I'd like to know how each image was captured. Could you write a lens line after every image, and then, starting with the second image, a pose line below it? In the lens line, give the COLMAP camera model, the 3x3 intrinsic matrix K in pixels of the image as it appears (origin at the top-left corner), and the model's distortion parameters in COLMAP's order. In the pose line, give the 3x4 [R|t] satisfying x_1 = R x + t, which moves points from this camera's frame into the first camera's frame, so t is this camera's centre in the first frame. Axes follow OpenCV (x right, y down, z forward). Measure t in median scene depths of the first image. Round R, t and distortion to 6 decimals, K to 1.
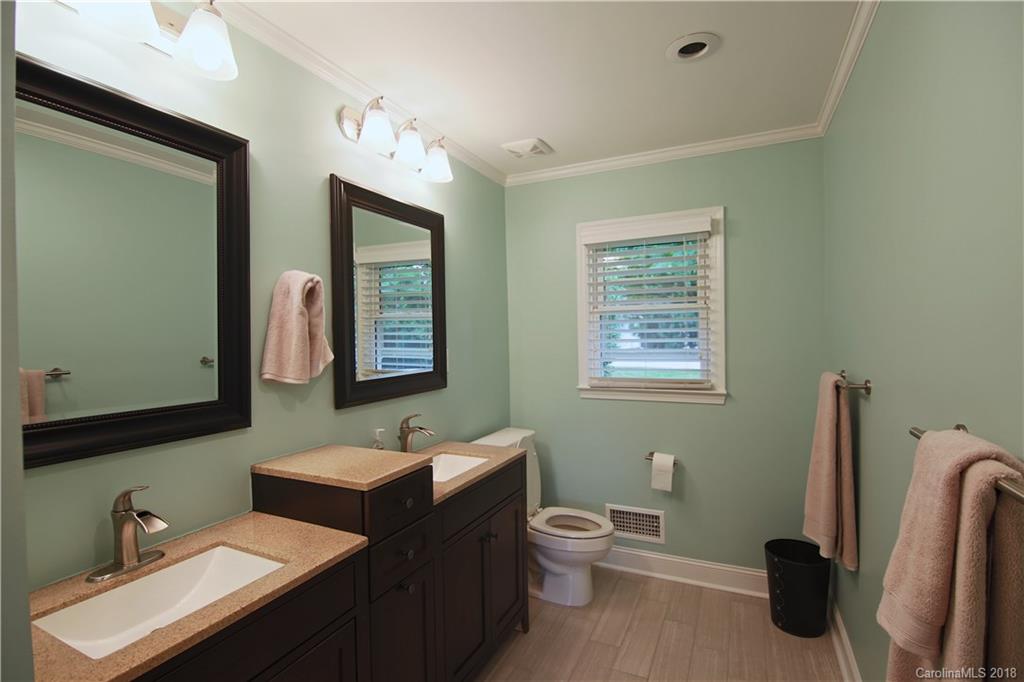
lens RADIAL K [[485.8, 0, 509.7], [0, 485.8, 341.7], [0, 0, 1]] dist [-0.001574, -0.004850]
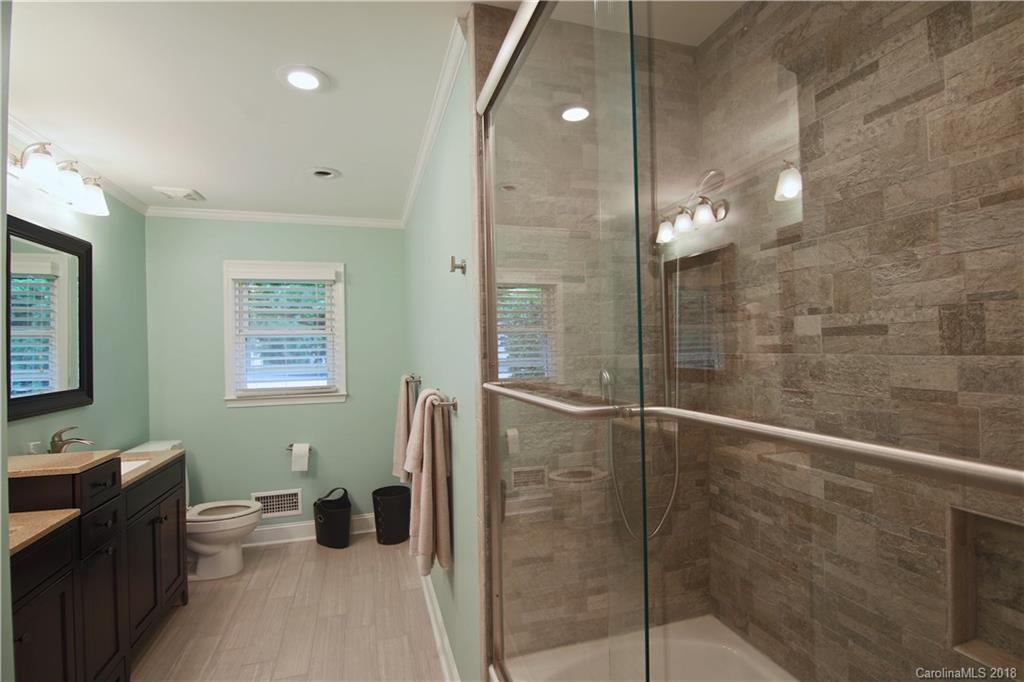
lens RADIAL K [[485.8, 0, 510.5], [0, 485.8, 346.6], [0, 0, 1]] dist [-0.001574, -0.004850]
pose [[0.738503, 0.004221, 0.674237, -0.161052], [0.016804, 0.999555, -0.024664, 0.010180], [-0.674041, 0.029545, 0.738103, -0.383273]]
